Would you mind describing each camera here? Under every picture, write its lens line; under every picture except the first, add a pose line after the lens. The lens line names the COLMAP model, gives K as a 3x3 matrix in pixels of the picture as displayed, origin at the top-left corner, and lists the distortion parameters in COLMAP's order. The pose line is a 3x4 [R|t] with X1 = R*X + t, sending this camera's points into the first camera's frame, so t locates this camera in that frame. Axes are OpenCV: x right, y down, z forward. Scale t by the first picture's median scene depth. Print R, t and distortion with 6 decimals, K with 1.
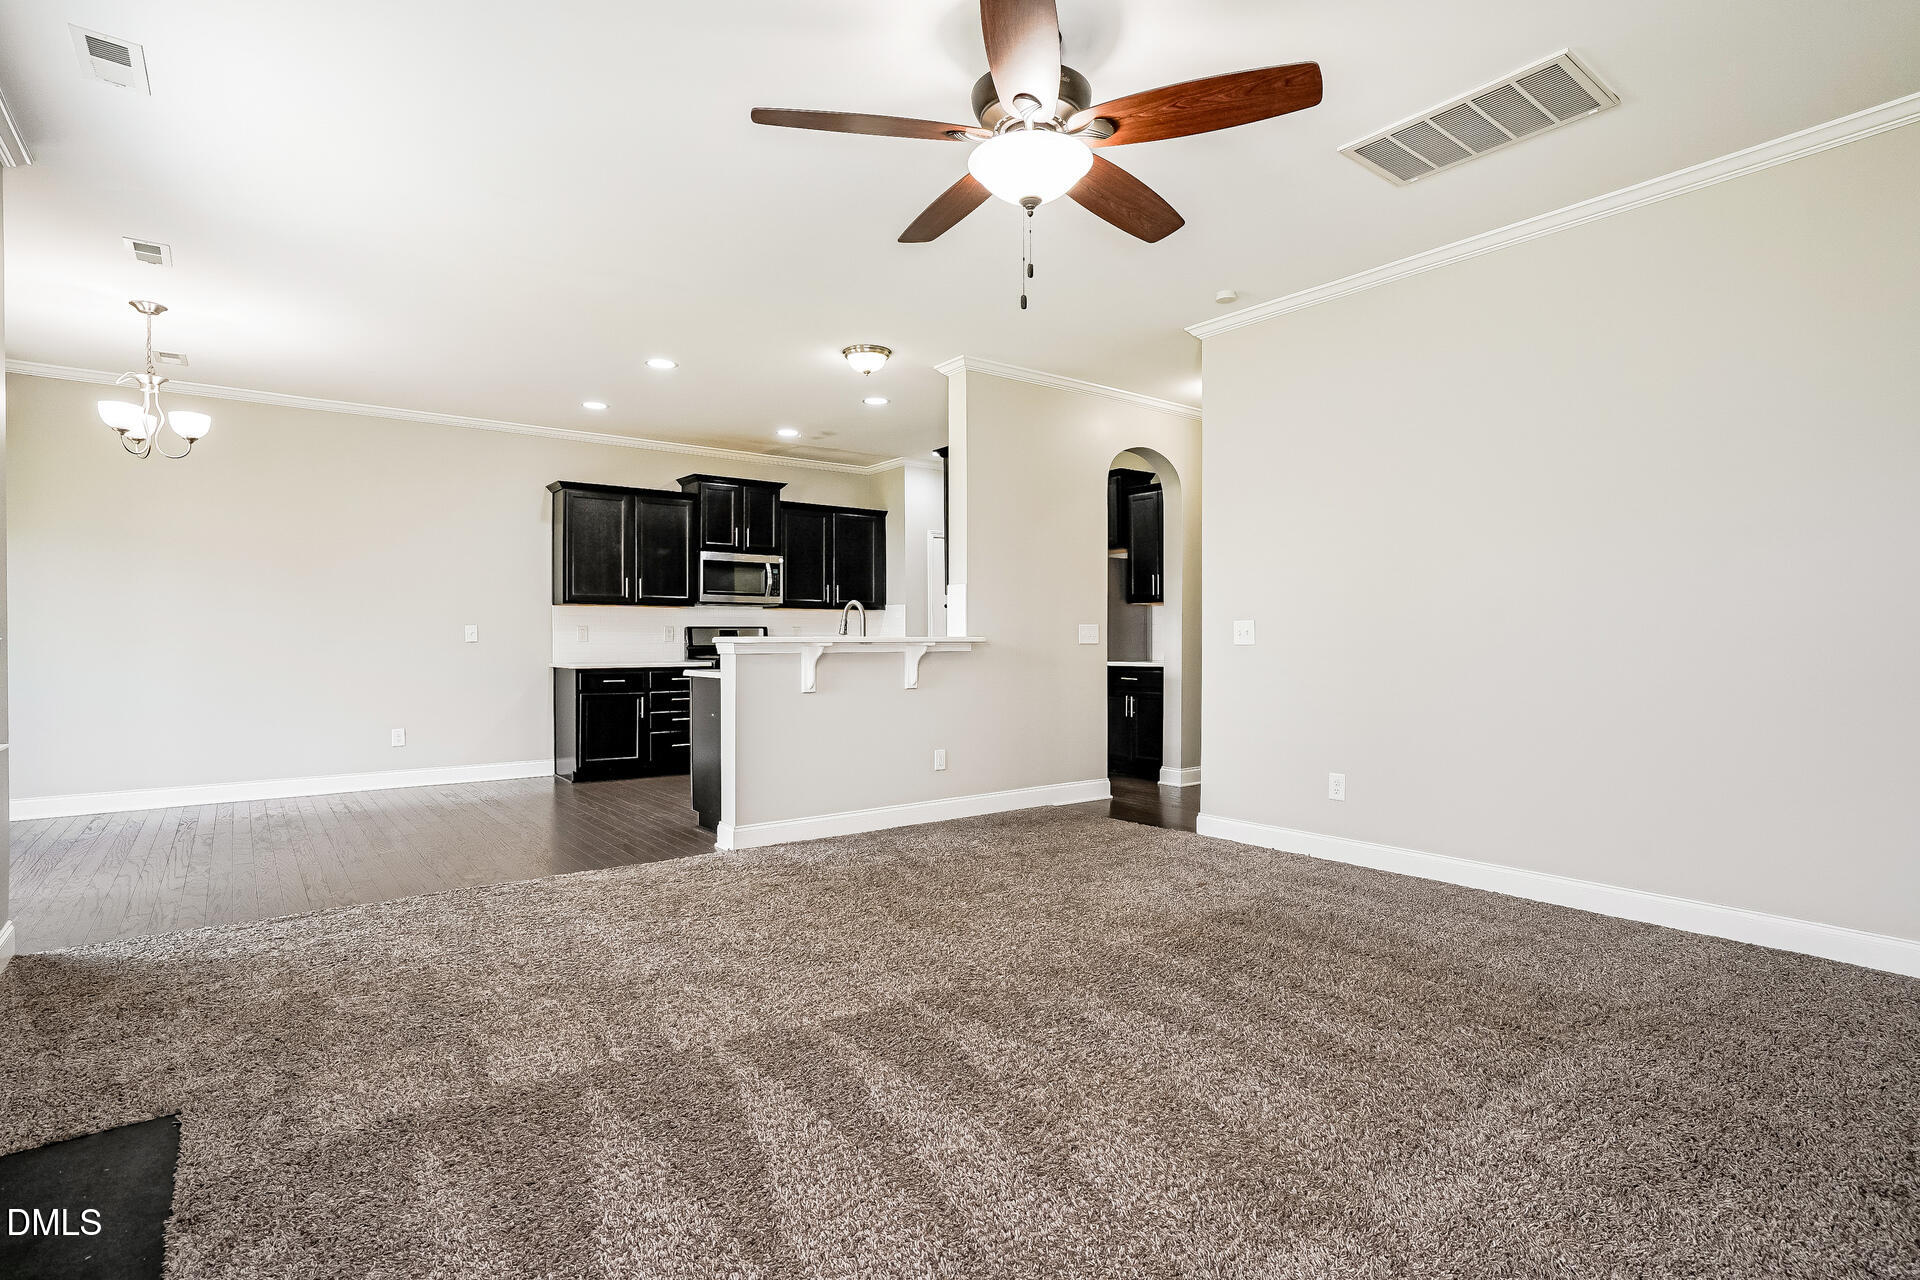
lens RADIAL K [[932.1, 0, 956.8], [0, 932.1, 642.8], [0, 0, 1]] dist [-0.002828, 0.001418]
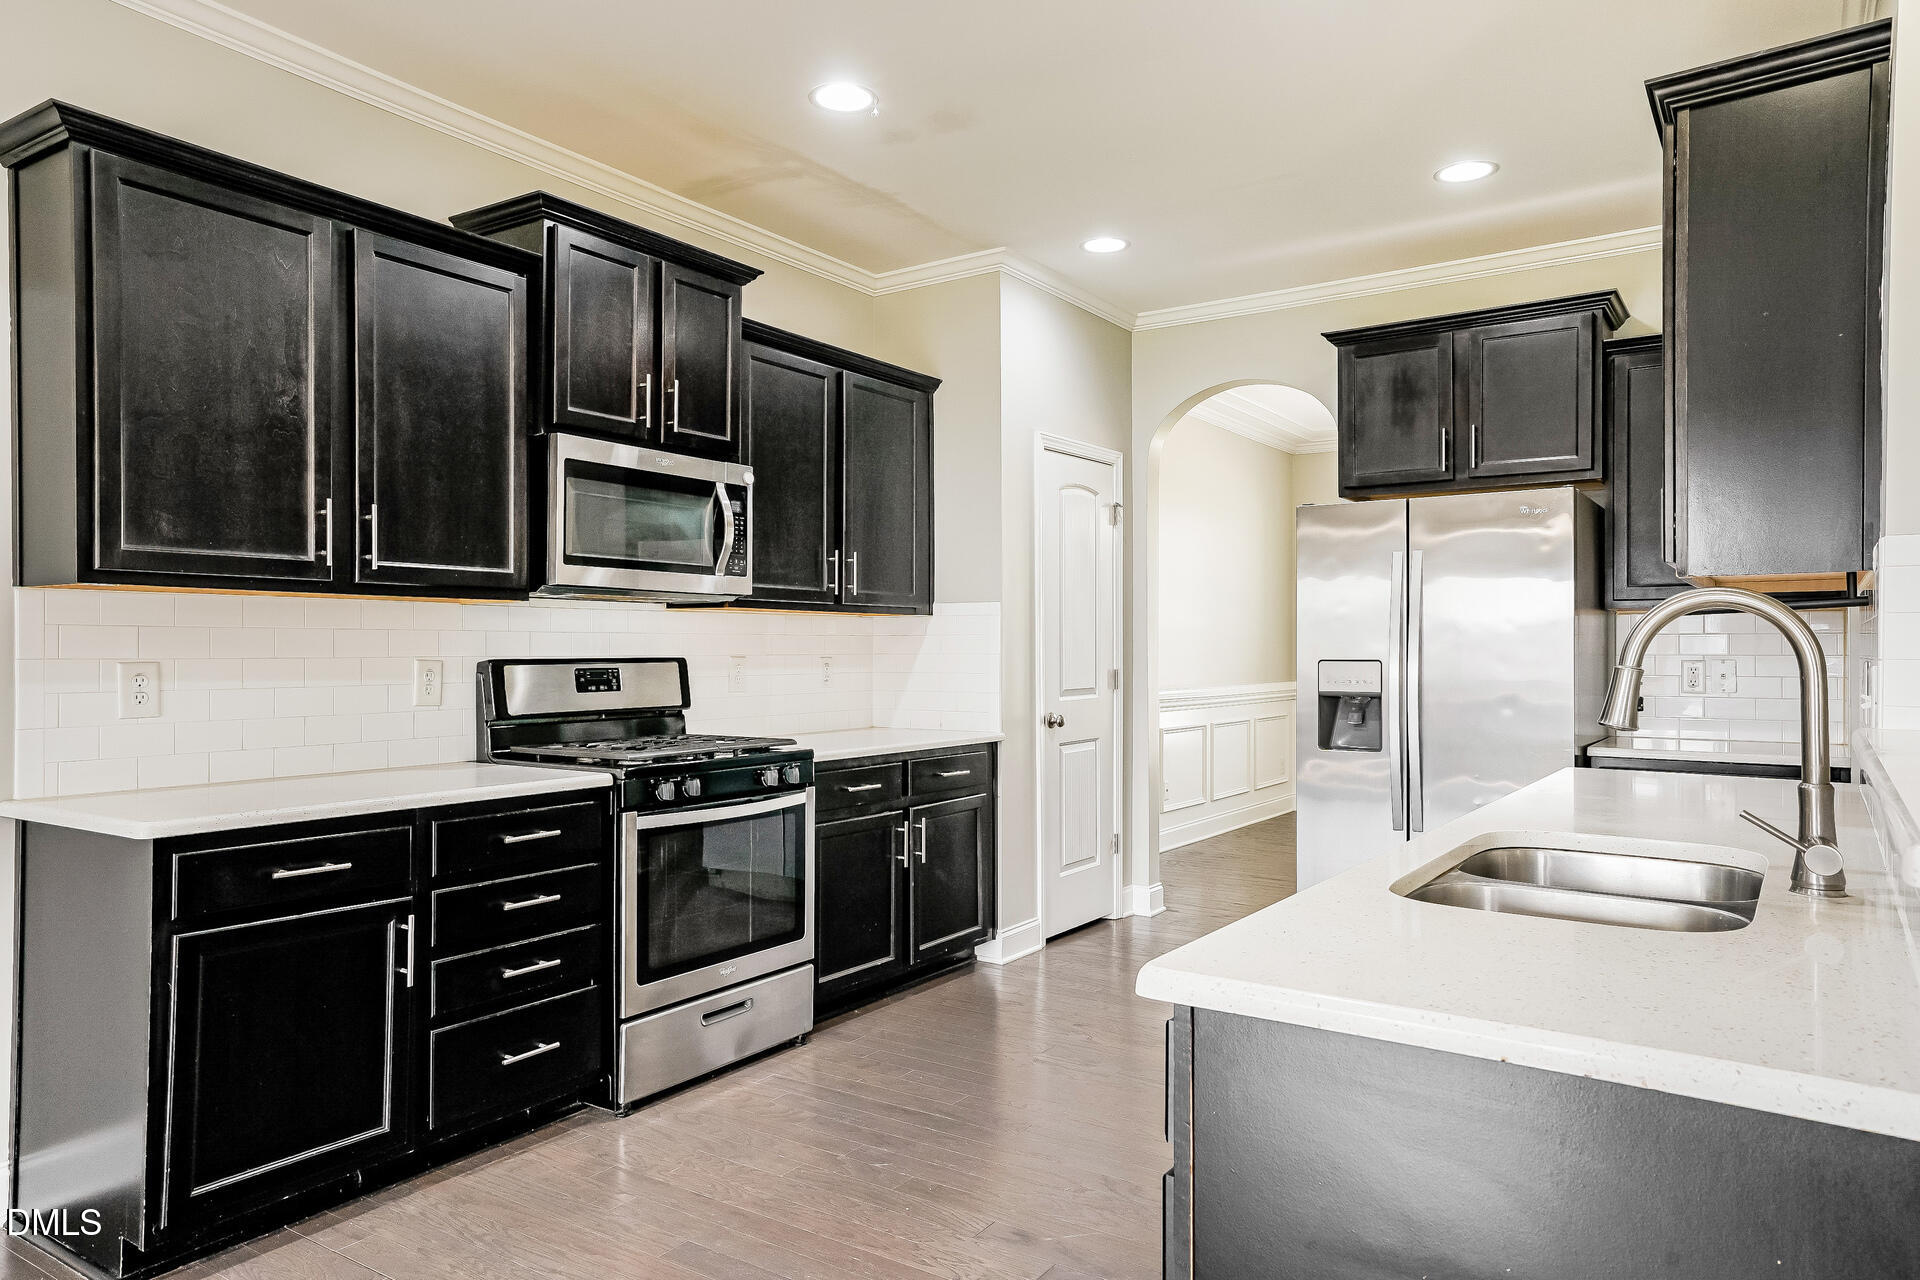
lens RADIAL K [[1230.1, 0, 963.2], [0, 1230.1, 637.1], [0, 0, 1]] dist [0.035845, 0.003794]
pose [[0.945320, 0.007987, 0.326048, -0.279258], [-0.005696, 0.999952, -0.007981, -0.023306], [-0.326096, 0.005688, 0.945320, 0.539353]]
